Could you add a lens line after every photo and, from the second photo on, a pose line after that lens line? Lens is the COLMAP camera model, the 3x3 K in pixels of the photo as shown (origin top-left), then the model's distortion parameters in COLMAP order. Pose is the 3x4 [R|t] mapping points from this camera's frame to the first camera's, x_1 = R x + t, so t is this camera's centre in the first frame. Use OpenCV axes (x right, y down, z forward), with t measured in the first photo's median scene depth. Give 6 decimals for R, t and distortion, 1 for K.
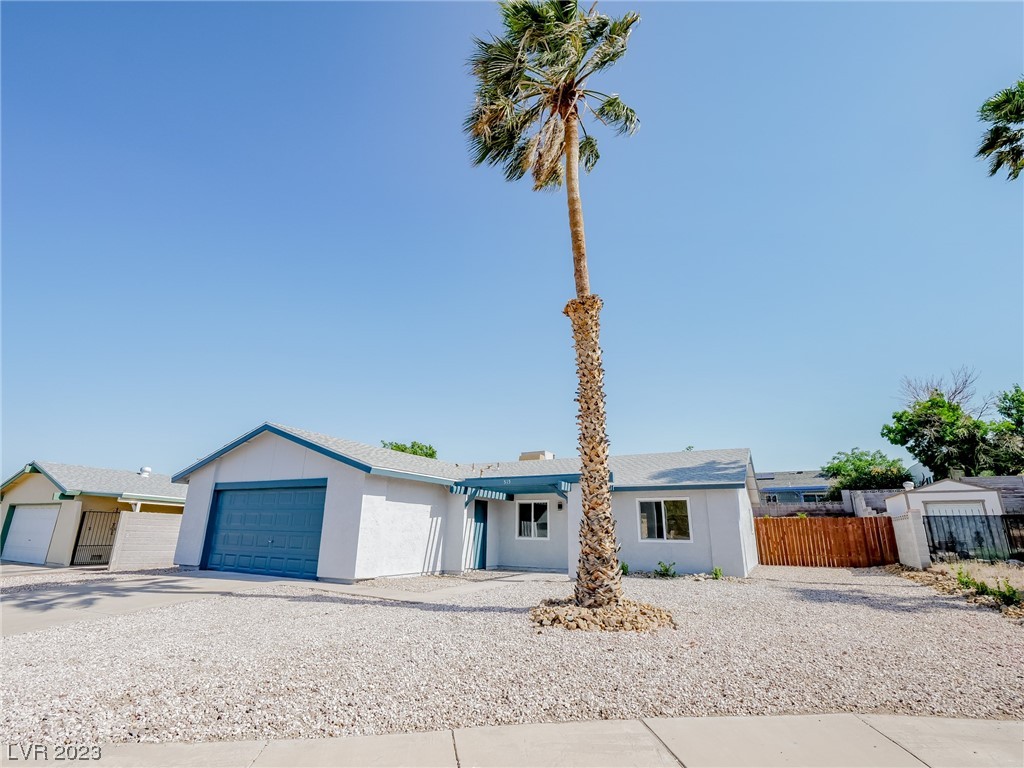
lens RADIAL K [[492.5, 0, 510.6], [0, 492.5, 376.7], [0, 0, 1]] dist [-0.011585, -0.000904]
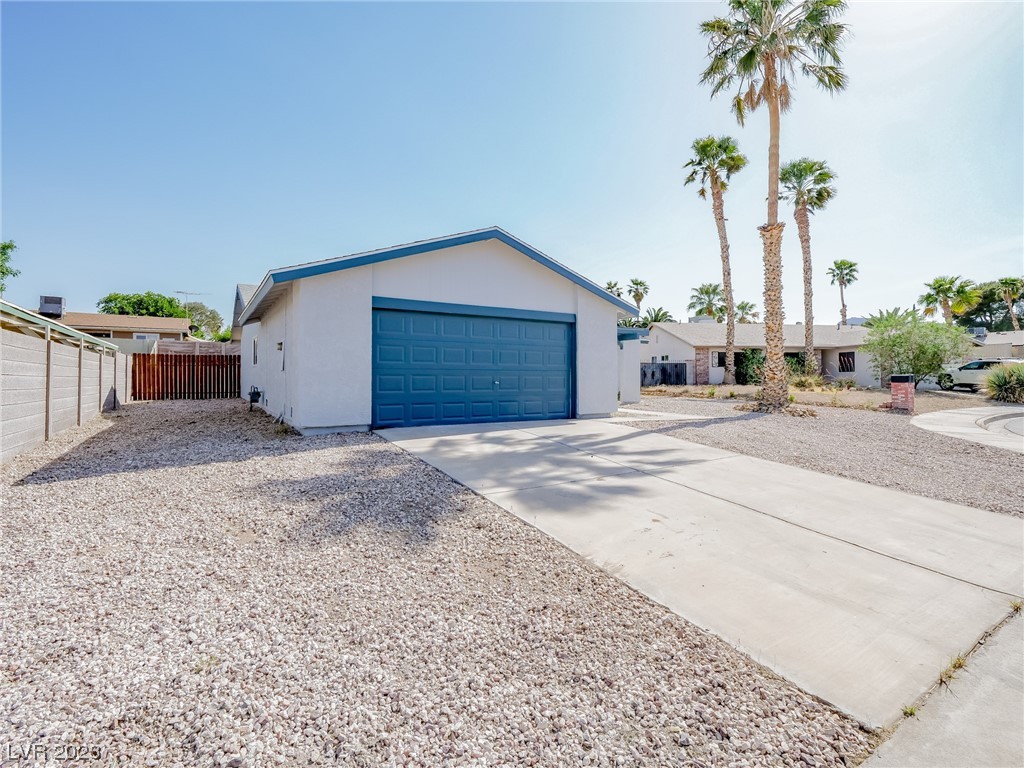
lens RADIAL K [[496.9, 0, 508.8], [0, 496.9, 373.1], [0, 0, 1]] dist [-0.015780, -0.000792]
pose [[0.502941, -0.006145, 0.864299, -1.057587], [-0.253035, 0.955116, 0.154033, 0.170809], [-0.826452, -0.296167, 0.478812, 0.538465]]
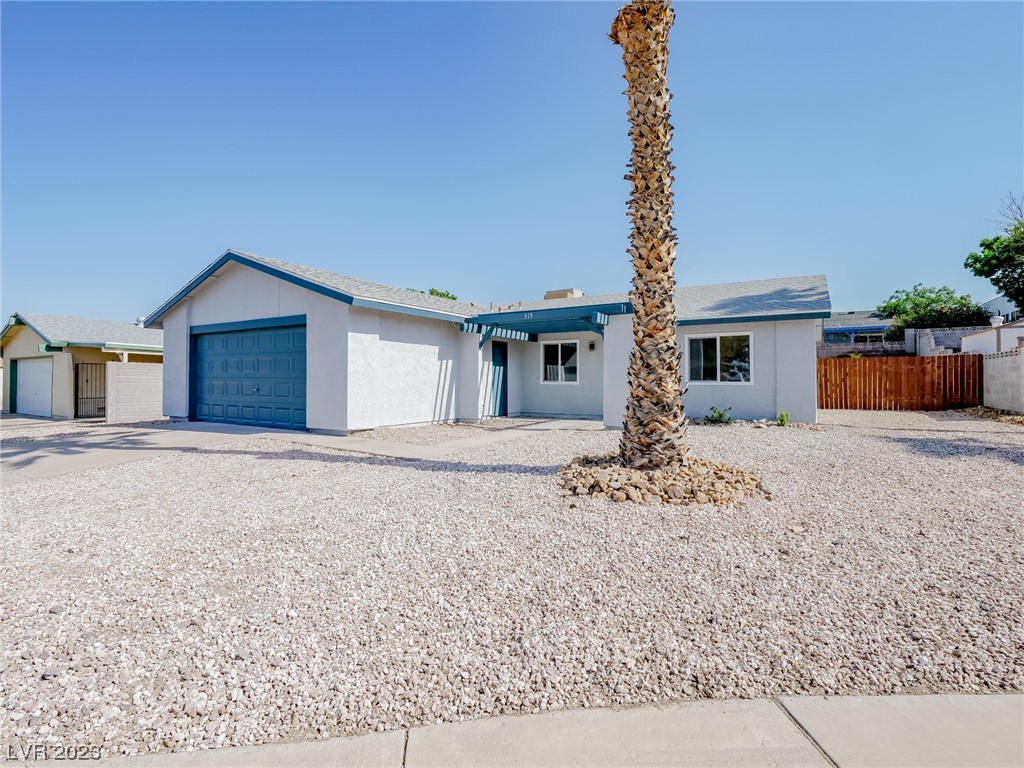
lens RADIAL K [[496.9, 0, 508.8], [0, 496.9, 373.1], [0, 0, 1]] dist [-0.015780, -0.000792]
pose [[0.998262, -0.014650, -0.057085, 0.005446], [0.030451, 0.957517, 0.286765, 0.063910], [0.050459, -0.288005, 0.956299, 0.176543]]
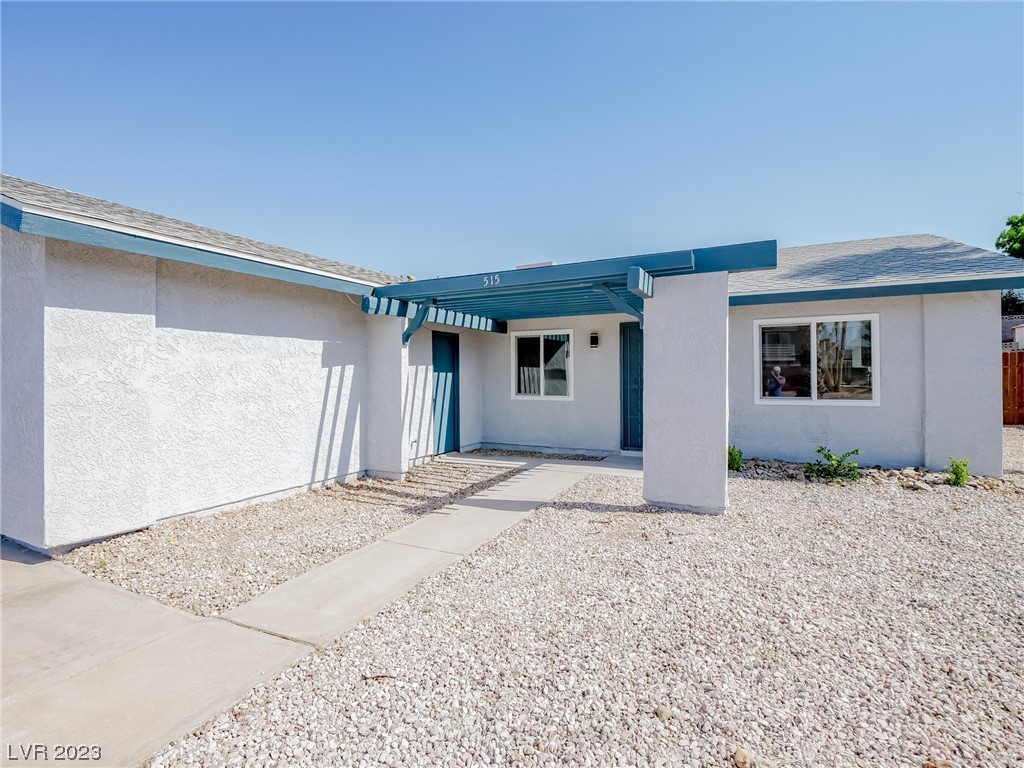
lens RADIAL K [[496.9, 0, 508.8], [0, 496.9, 373.1], [0, 0, 1]] dist [-0.015780, -0.000792]
pose [[0.999687, -0.020726, 0.014014, -0.000153], [0.015539, 0.953349, 0.301471, 0.152354], [-0.019609, -0.301159, 0.953372, 0.543842]]
